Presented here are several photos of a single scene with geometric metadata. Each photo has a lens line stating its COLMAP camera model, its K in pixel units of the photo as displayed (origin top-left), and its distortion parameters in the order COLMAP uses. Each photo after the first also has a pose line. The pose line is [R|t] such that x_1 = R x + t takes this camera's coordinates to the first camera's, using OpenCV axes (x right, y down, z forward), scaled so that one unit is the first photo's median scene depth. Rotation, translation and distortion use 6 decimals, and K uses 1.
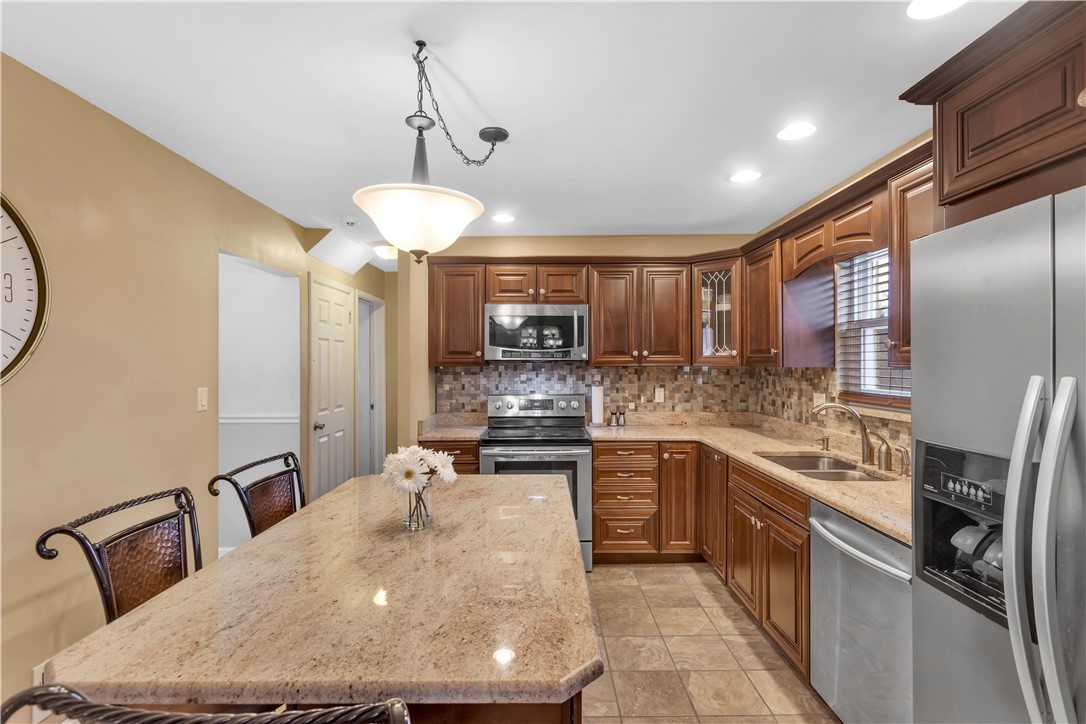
lens RADIAL K [[515.2, 0, 538.8], [0, 515.2, 360.4], [0, 0, 1]] dist [0.004327, 0.001681]
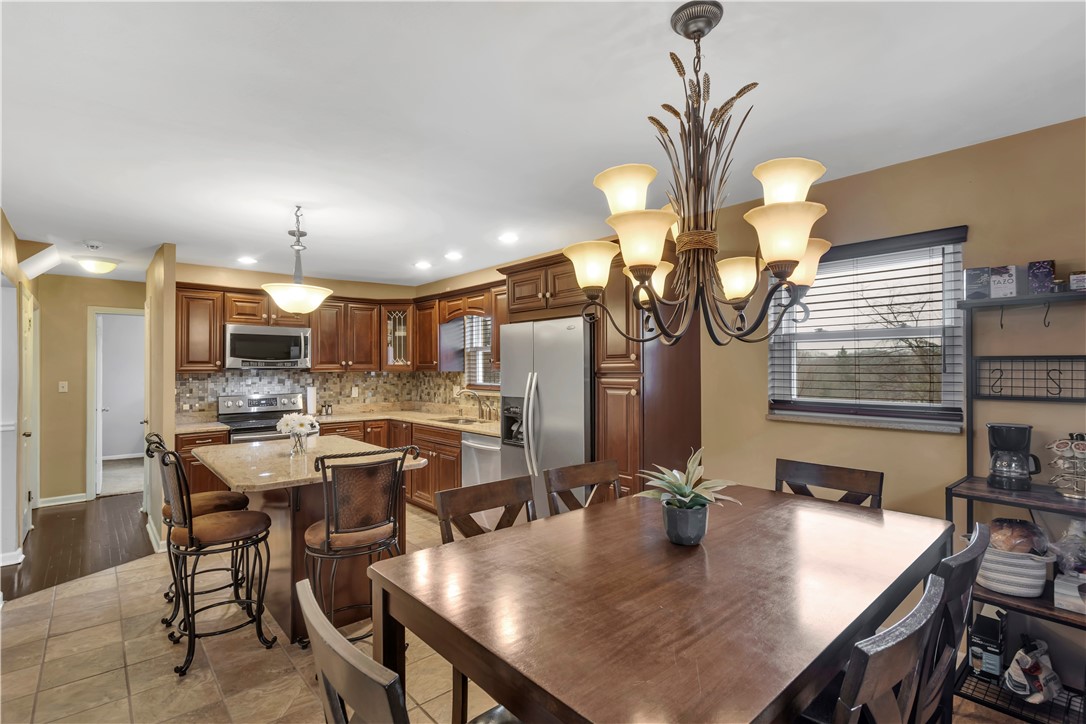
lens RADIAL K [[520.5, 0, 539.5], [0, 520.5, 362.1], [0, 0, 1]] dist [-0.006114, 0.000600]
pose [[0.753918, 0.004135, 0.656955, -0.394133], [0.002104, 0.999960, -0.008709, -0.002664], [-0.656965, 0.007948, 0.753879, -0.512768]]
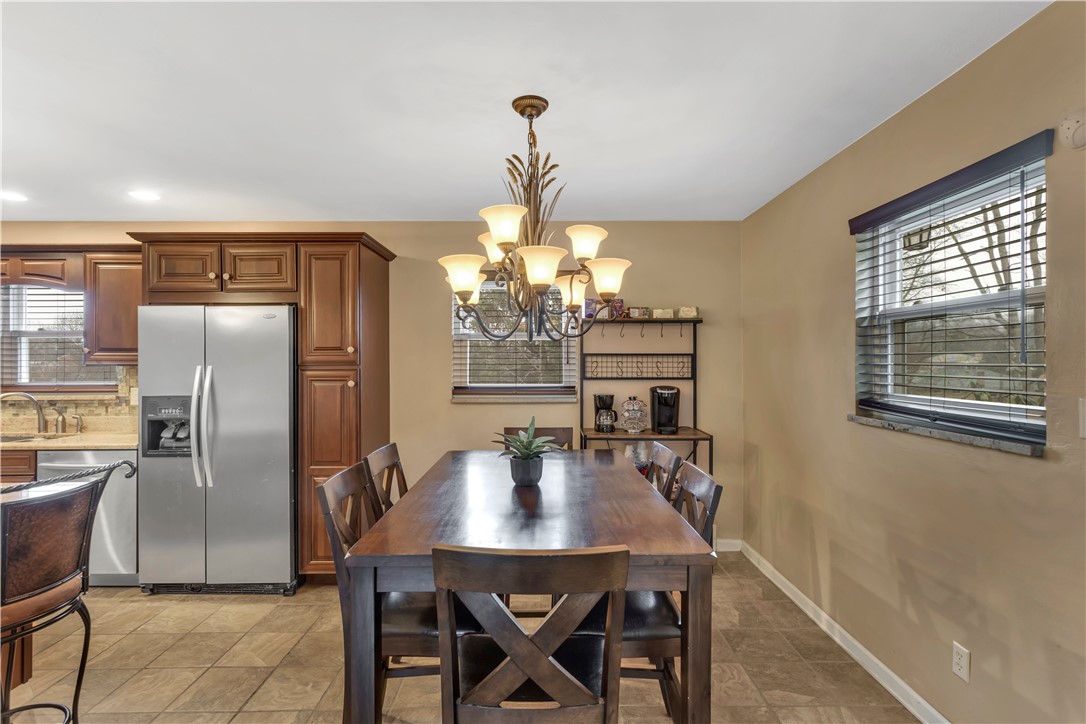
lens RADIAL K [[520.6, 0, 547.2], [0, 520.6, 360.7], [0, 0, 1]] dist [0.003458, 0.001201]
pose [[-0.011933, 0.002624, 0.999925, -0.612213], [0.000518, 0.999996, -0.002618, 0.003270], [-0.999929, 0.000487, -0.011935, -0.284881]]
